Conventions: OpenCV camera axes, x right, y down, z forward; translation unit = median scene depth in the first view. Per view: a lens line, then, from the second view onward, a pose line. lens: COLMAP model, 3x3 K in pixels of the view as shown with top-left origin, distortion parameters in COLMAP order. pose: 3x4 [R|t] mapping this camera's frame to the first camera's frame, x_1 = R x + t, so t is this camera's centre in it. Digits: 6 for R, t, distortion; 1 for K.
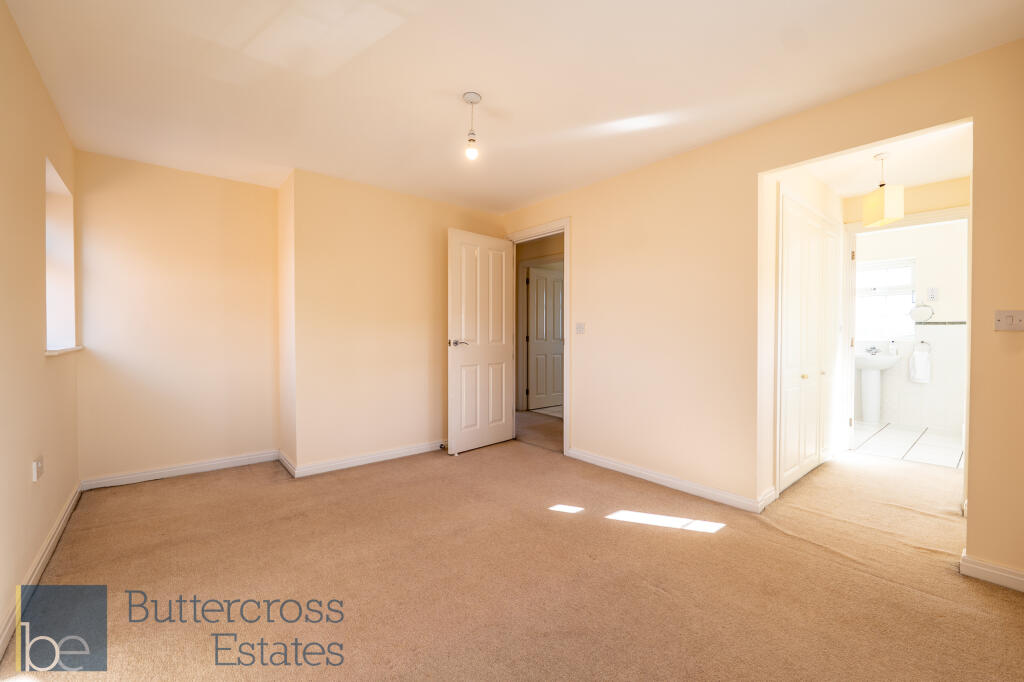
lens RADIAL K [[429.2, 0, 531.4], [0, 429.2, 339.2], [0, 0, 1]] dist [0.001131, -0.000057]
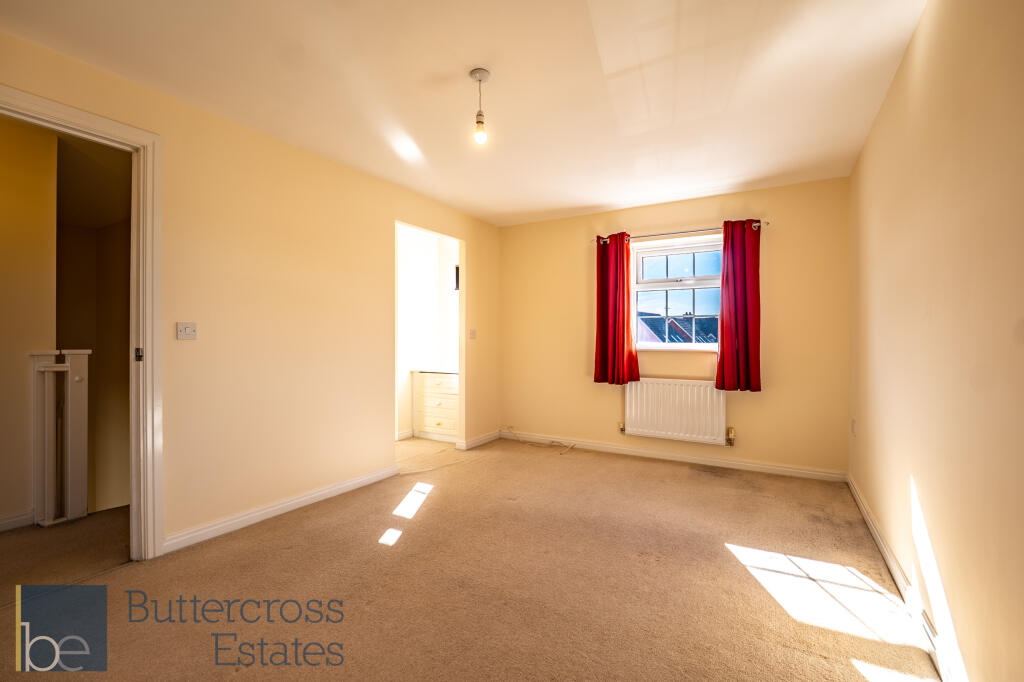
lens RADIAL K [[436.8, 0, 530.5], [0, 436.8, 338.3], [0, 0, 1]] dist [-0.017131, 0.000036]
pose [[-0.333871, 0.001012, 0.942618, -0.892185], [0.007273, 0.999972, 0.001502, -0.014474], [-0.942591, 0.007357, -0.333869, 1.064518]]
